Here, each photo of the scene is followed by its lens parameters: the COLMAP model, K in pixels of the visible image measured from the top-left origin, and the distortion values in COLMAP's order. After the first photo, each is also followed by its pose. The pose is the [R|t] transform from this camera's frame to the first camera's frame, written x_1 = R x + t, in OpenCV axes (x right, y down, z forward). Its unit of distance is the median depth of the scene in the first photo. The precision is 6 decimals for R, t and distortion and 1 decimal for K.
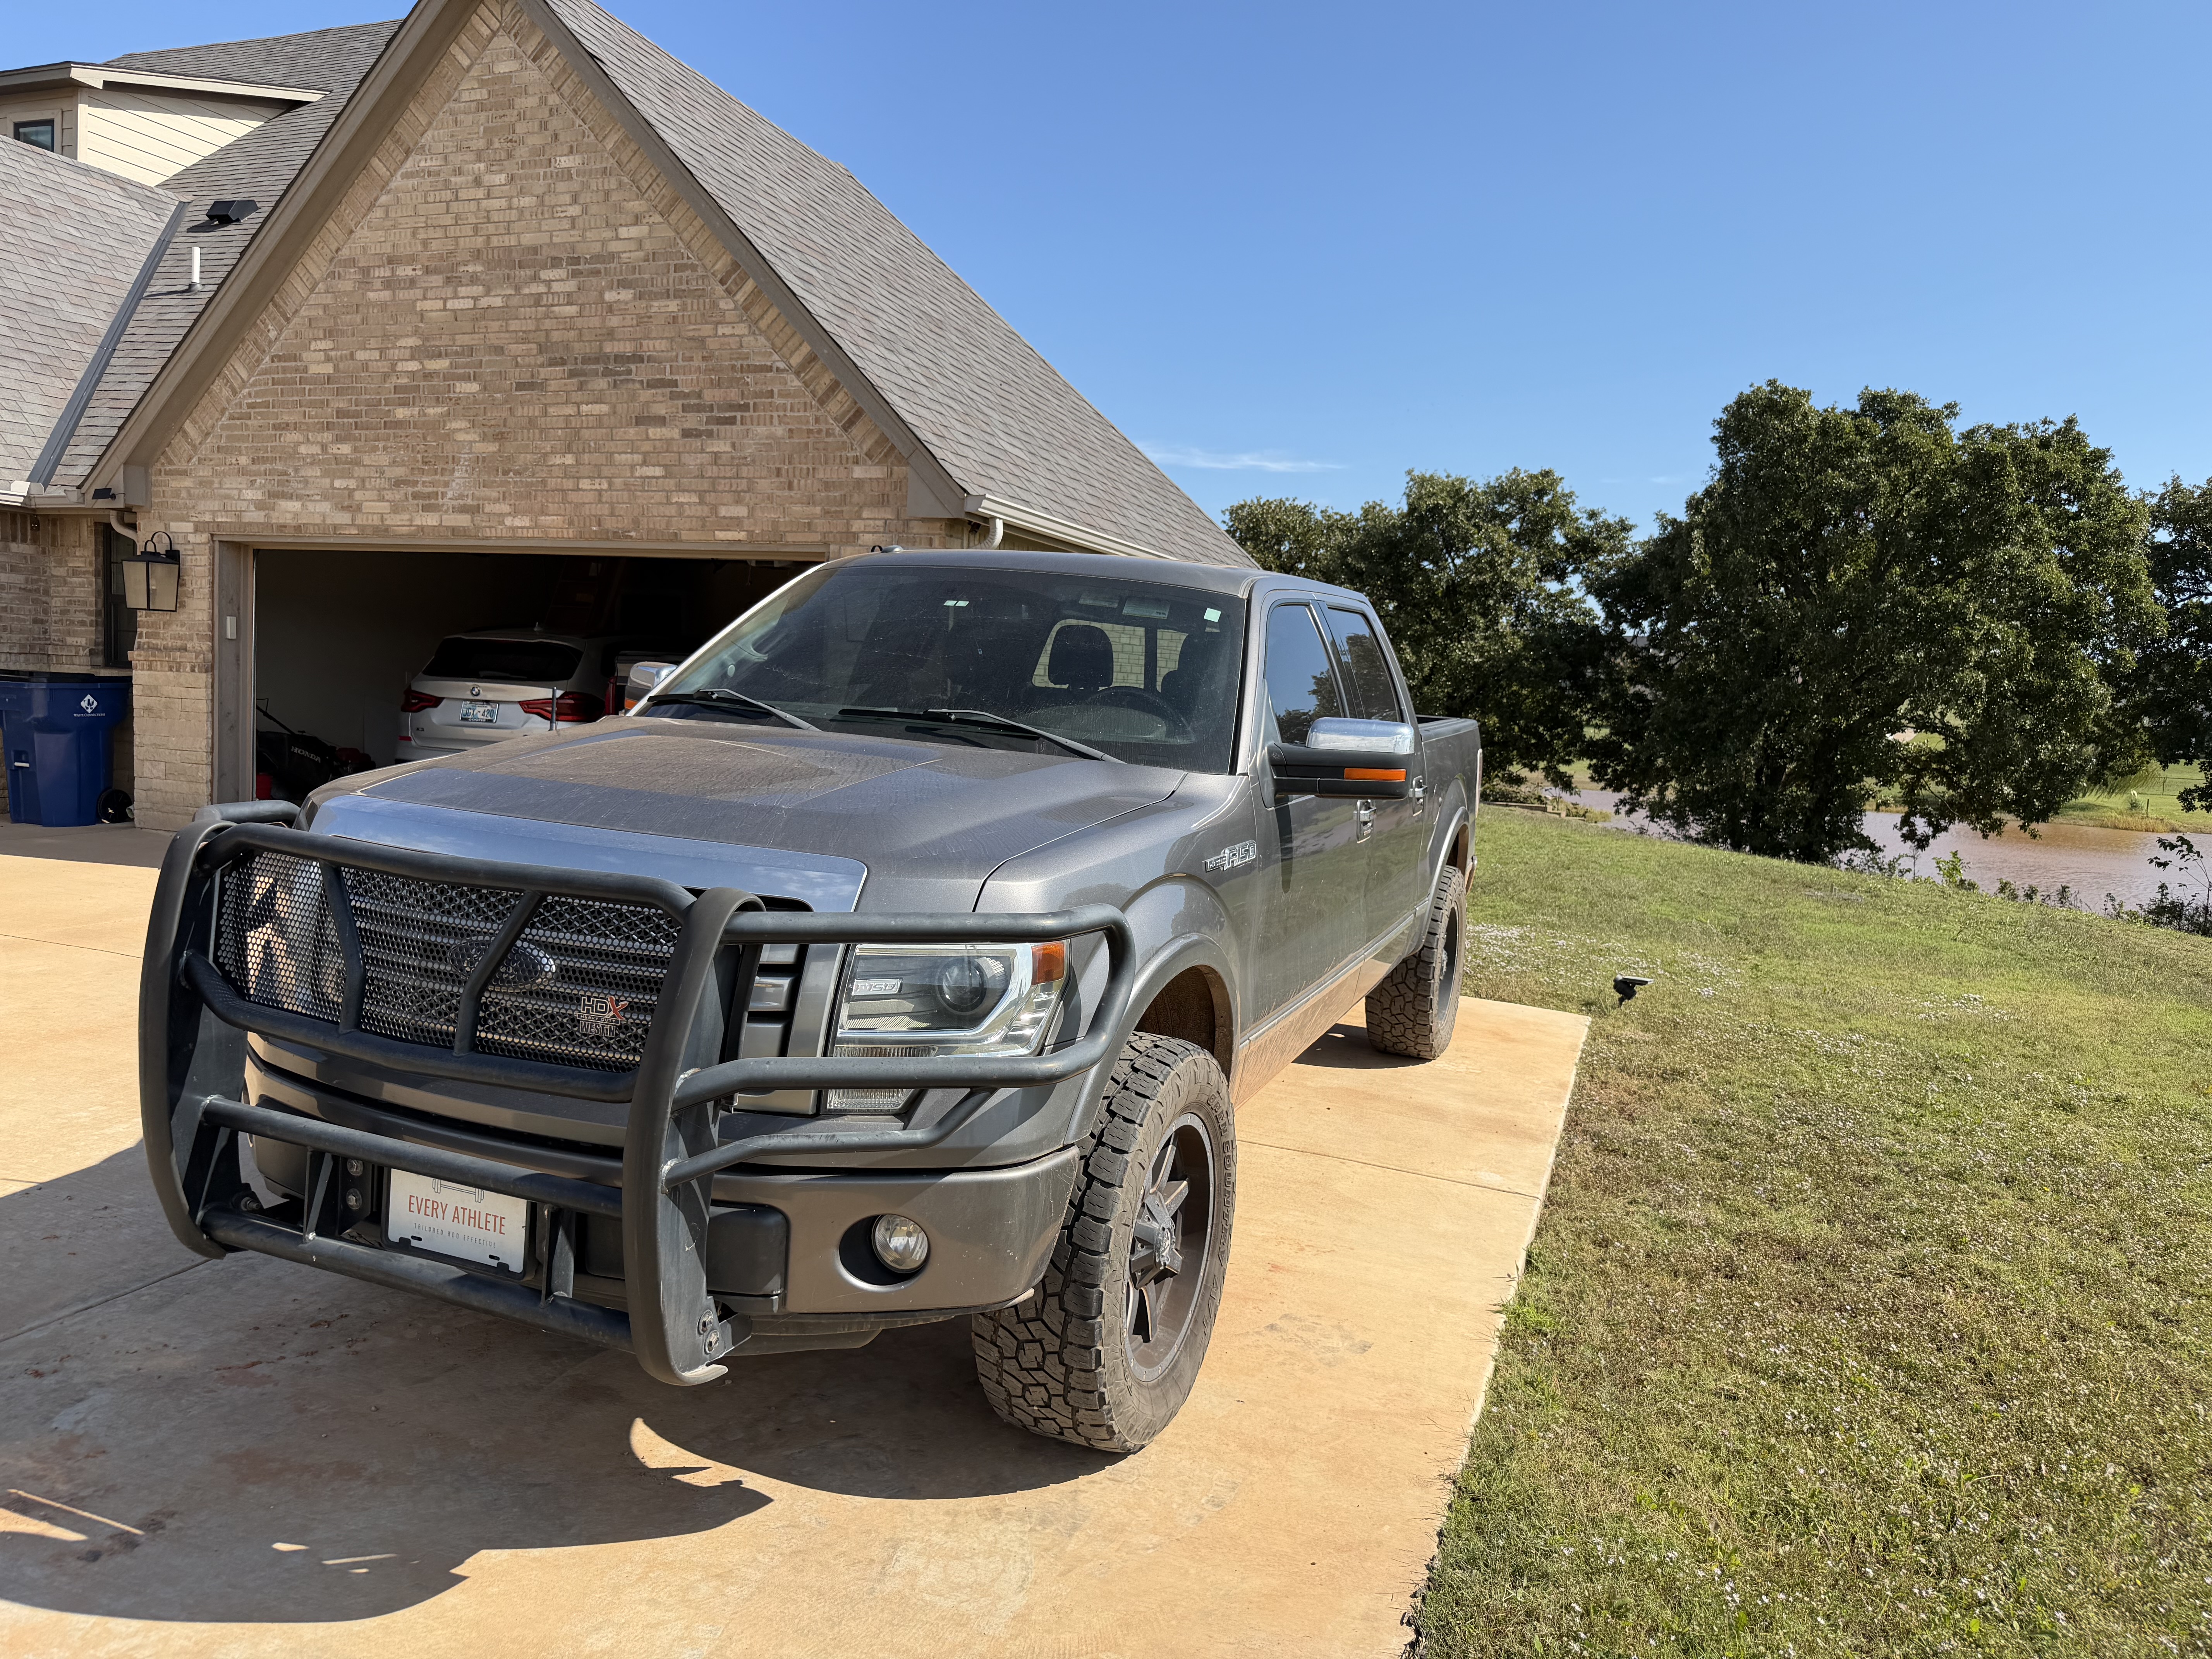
lens RADIAL K [[1504.3, 0, 1106.0], [0, 1504.3, 829.5], [0, 0, 1]] dist [0.087760, -0.116640]
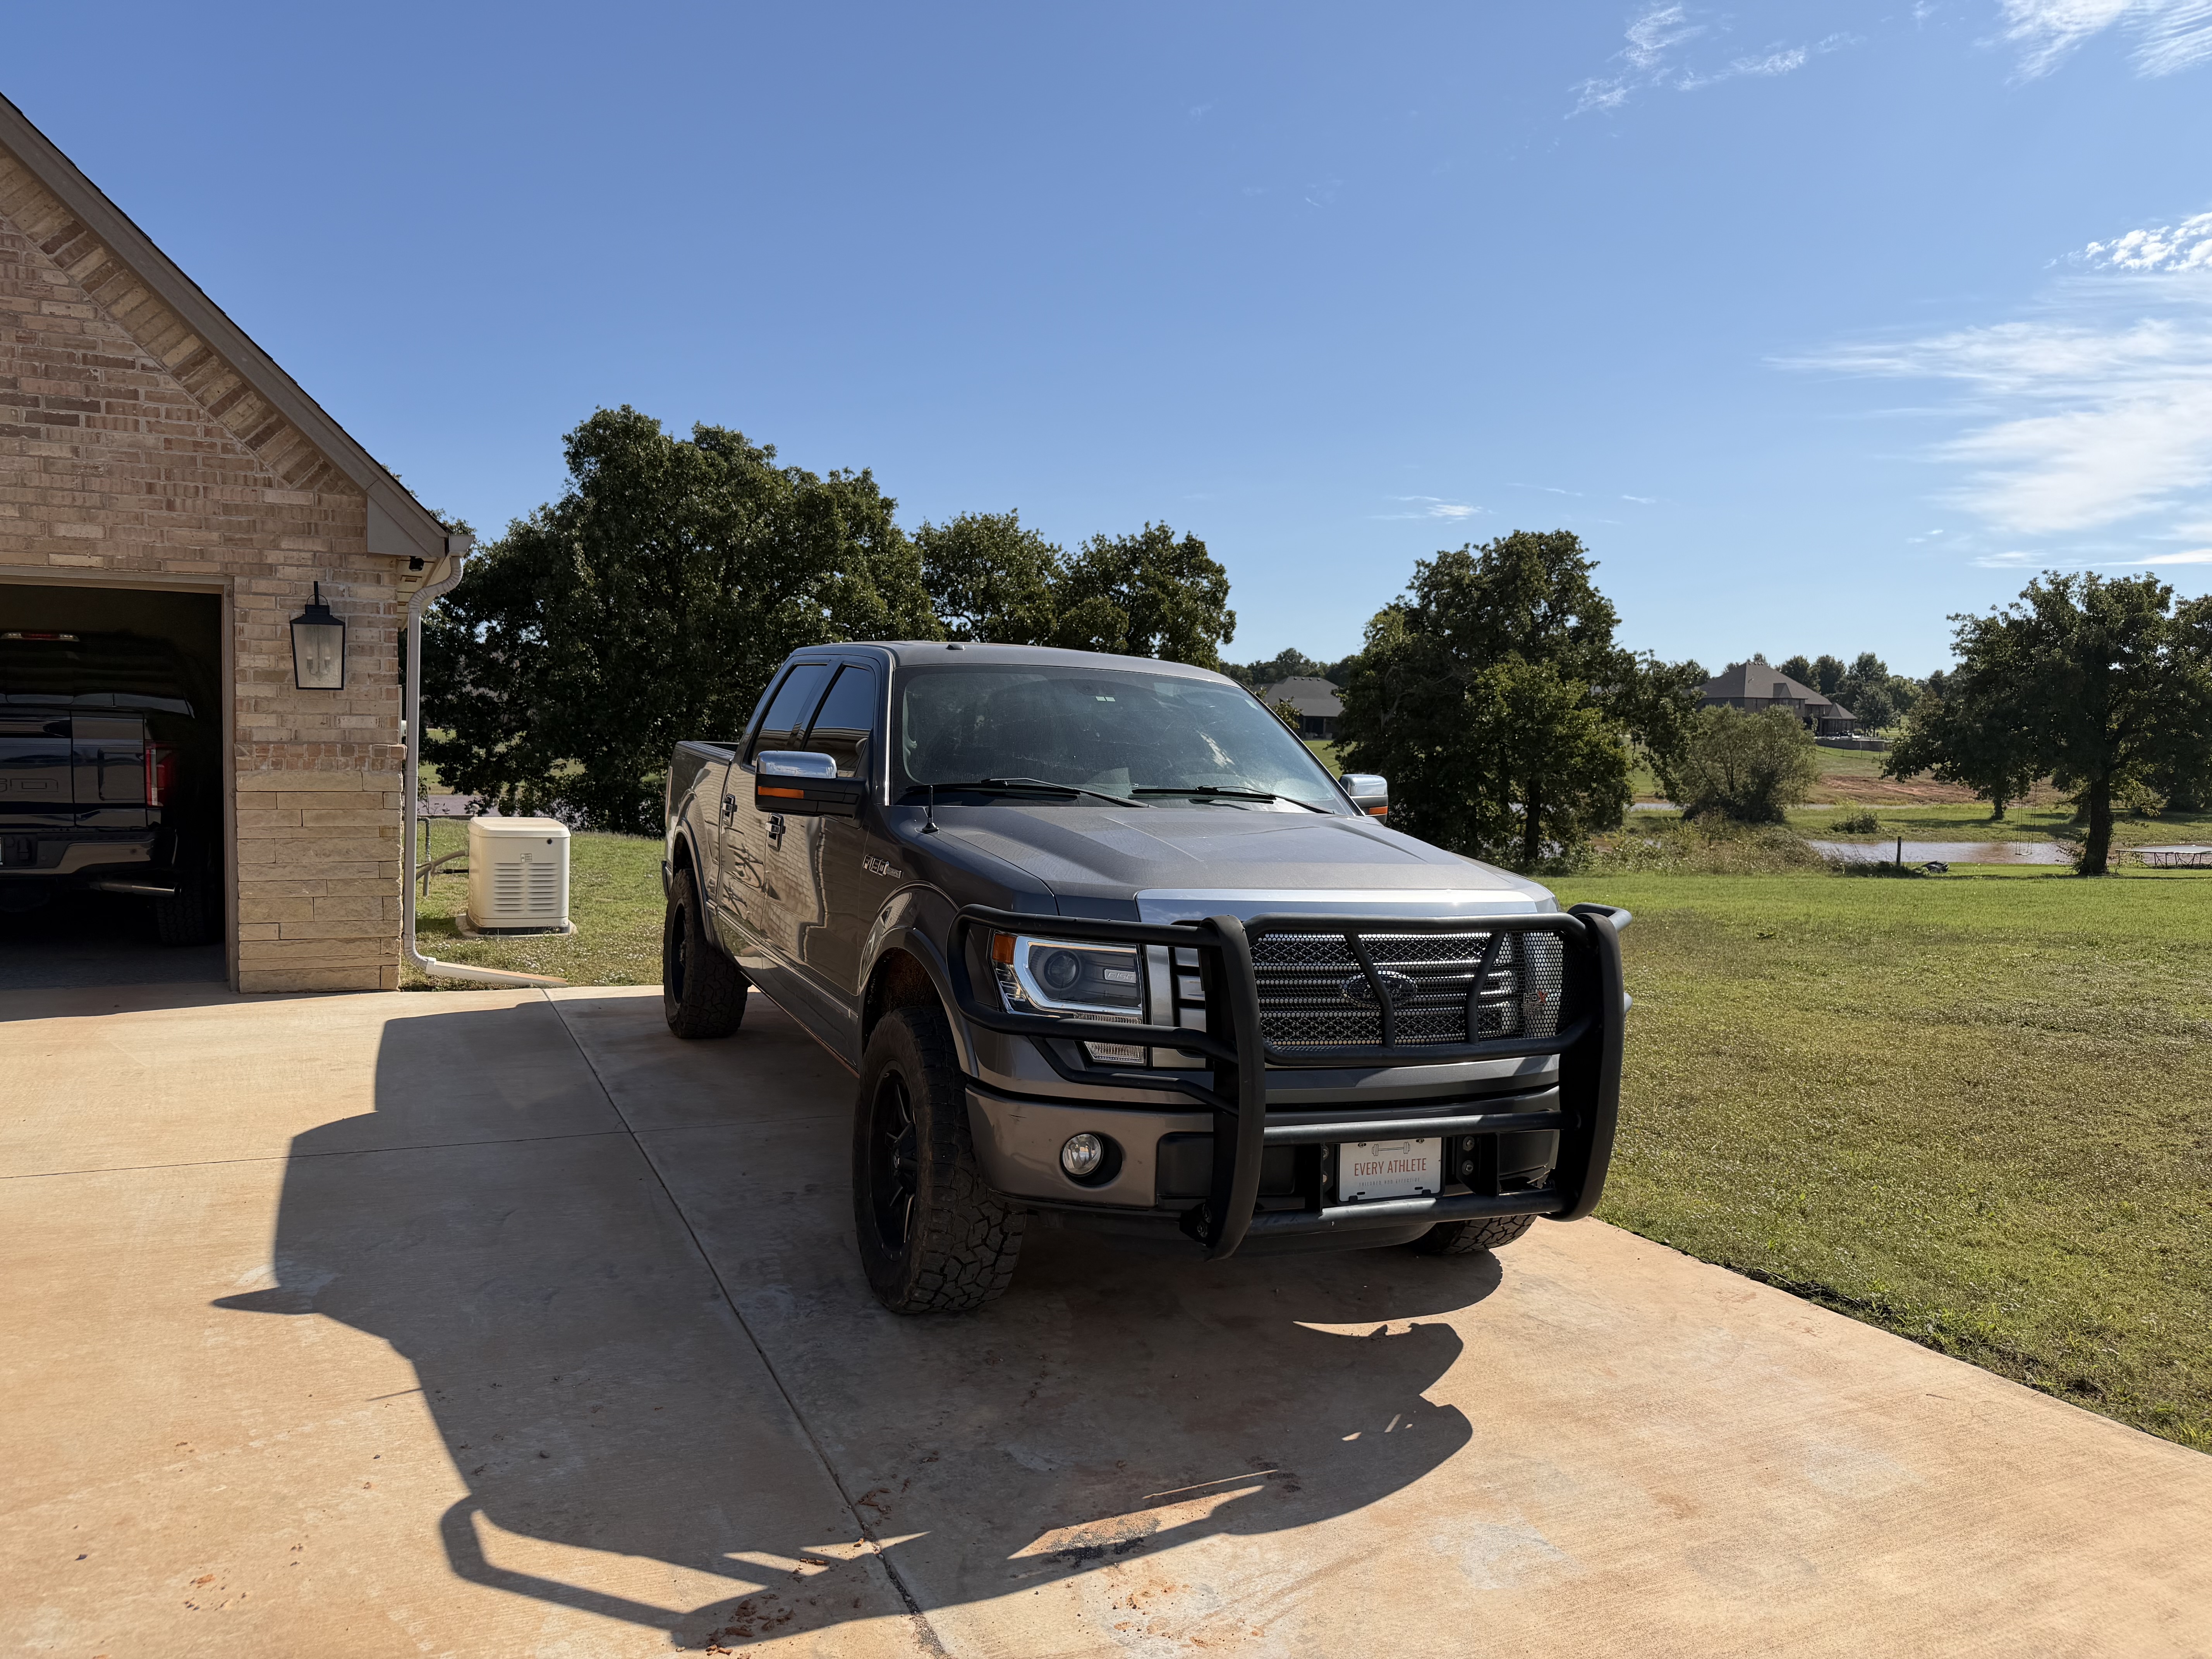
lens RADIAL K [[1563.7, 0, 987.0], [0, 1563.7, 826.7], [0, 0, 1]] dist [0.030007, -0.004917]
pose [[0.734031, -0.082113, 0.674133, -0.466420], [0.082384, 0.996099, 0.031627, -0.037694], [-0.674100, 0.032323, 0.737932, 0.048590]]
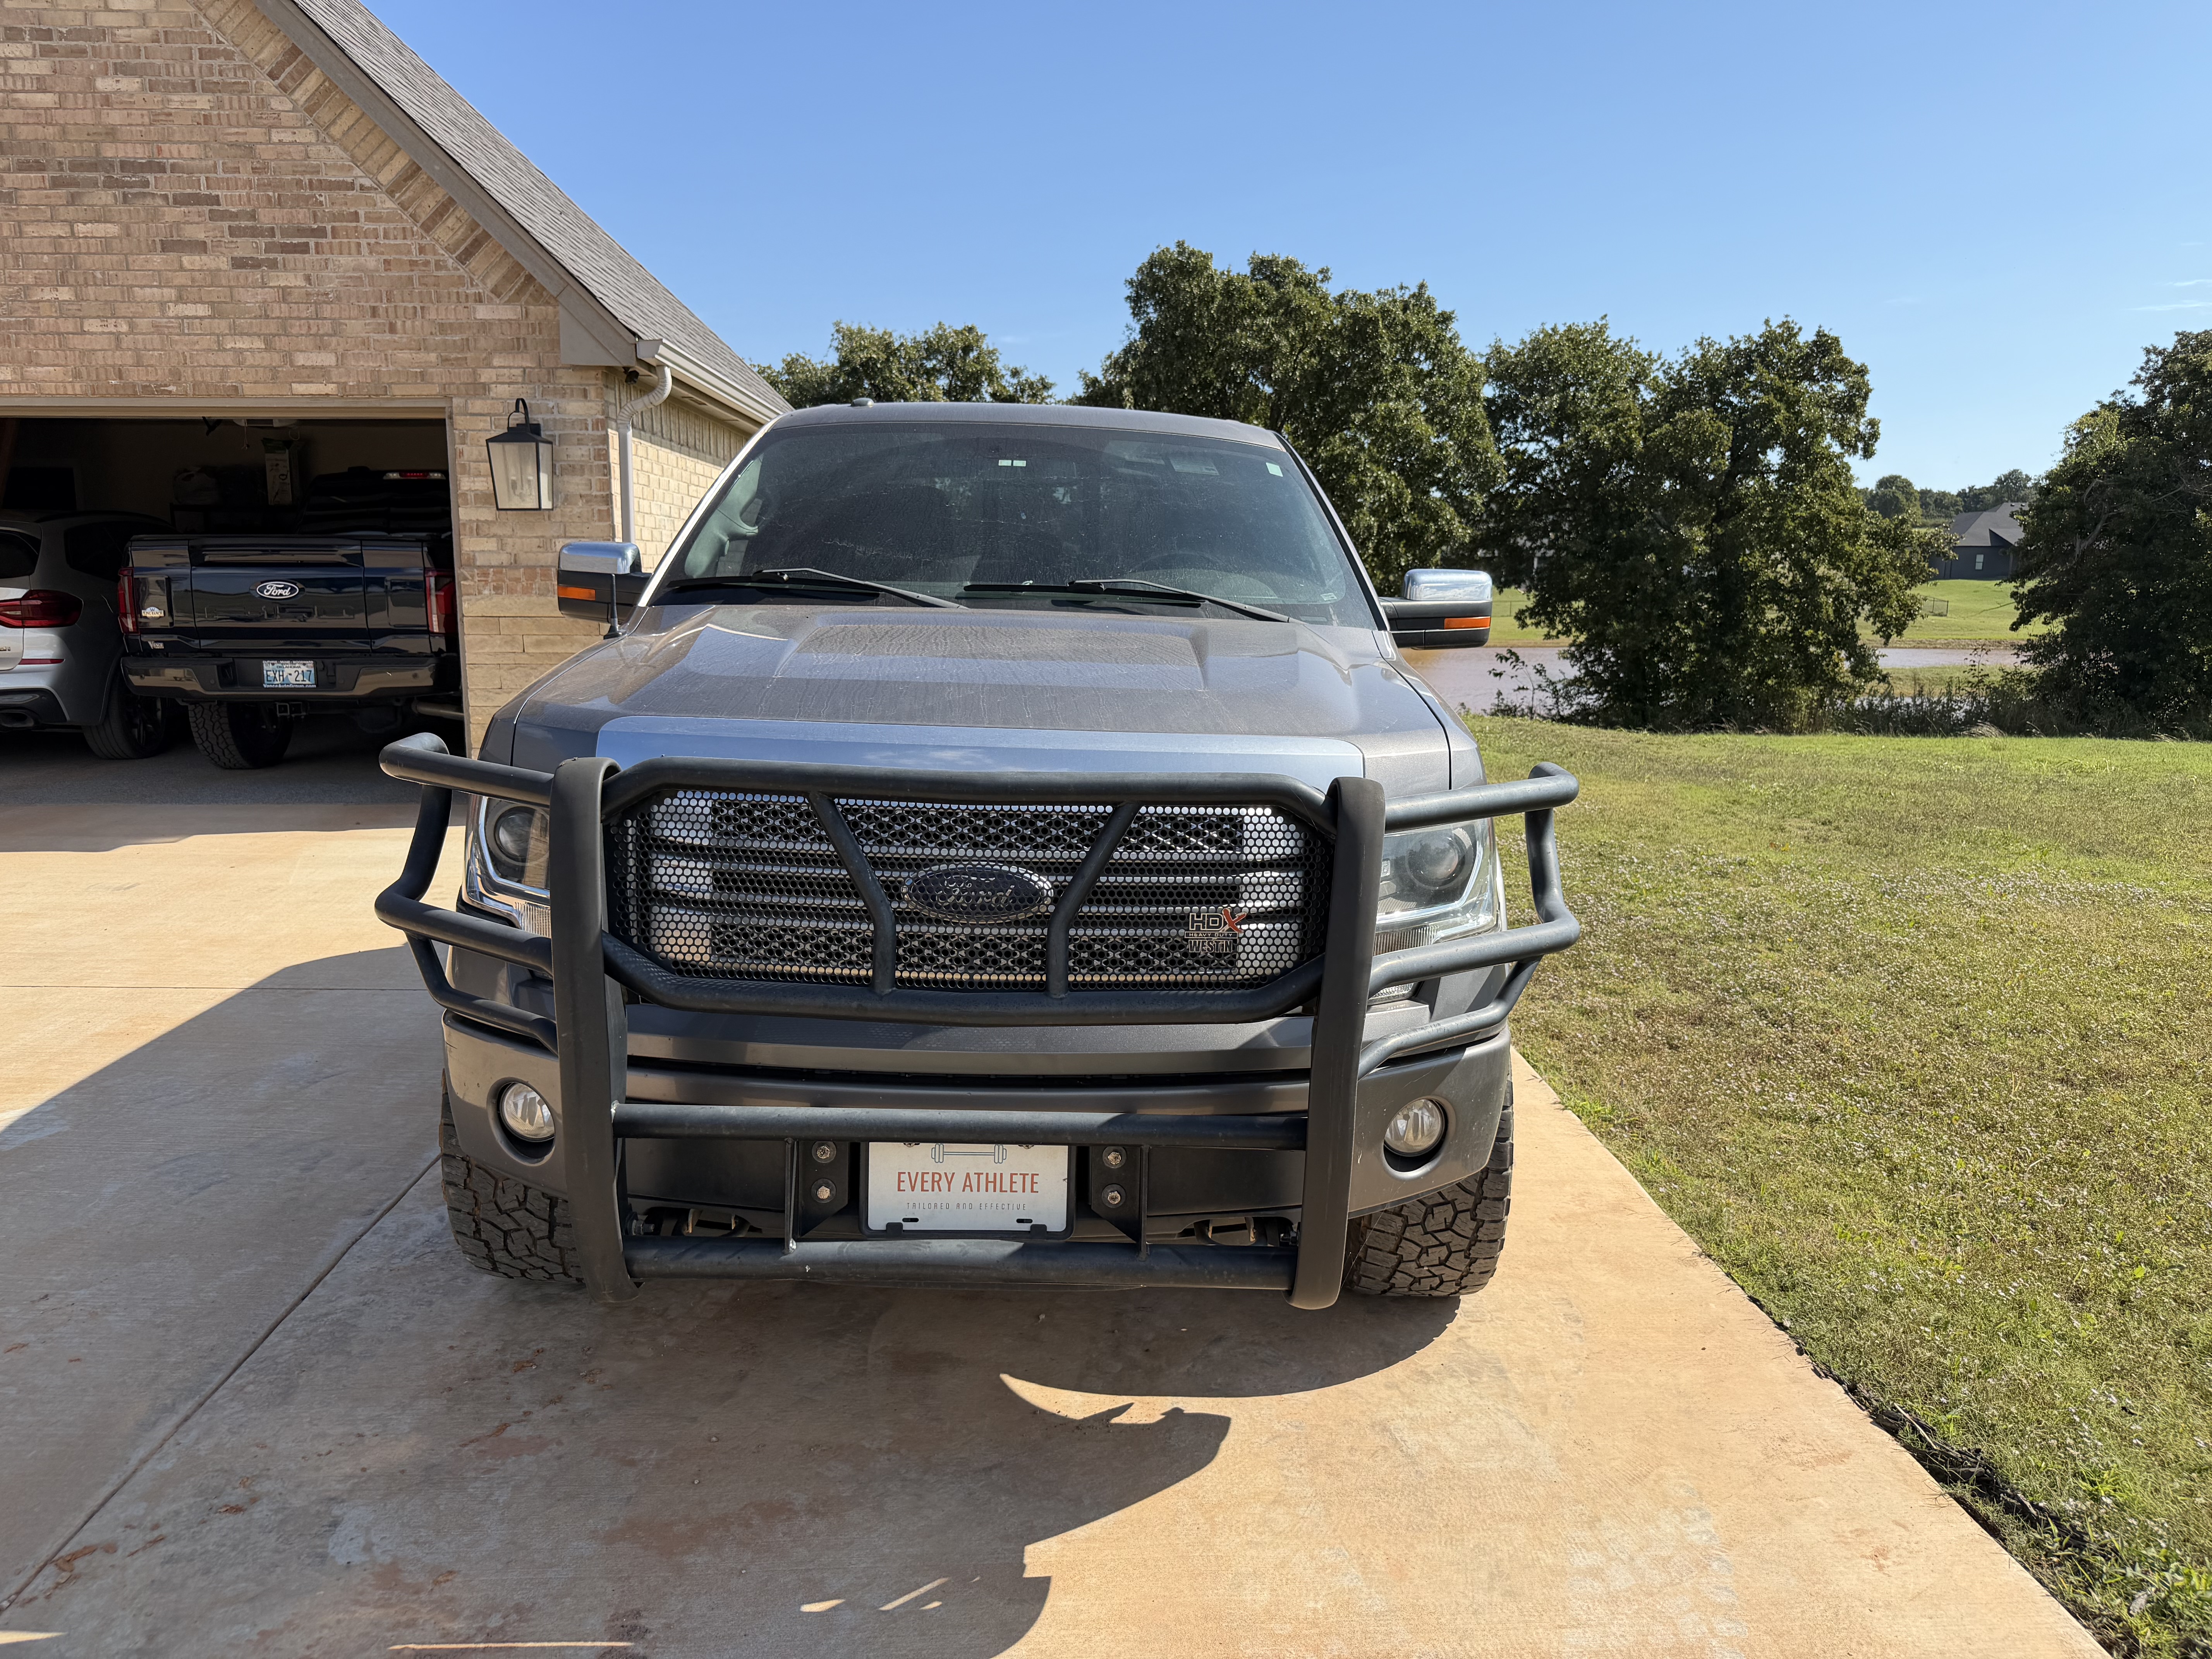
lens RADIAL K [[1532.4, 0, 1062.7], [0, 1532.4, 804.3], [0, 0, 1]] dist [-0.001060, 0.023768]
pose [[0.933829, -0.100603, 0.343281, -0.174047], [0.076606, 0.993617, 0.082802, -0.005056], [-0.349420, -0.051025, 0.935576, 0.052983]]
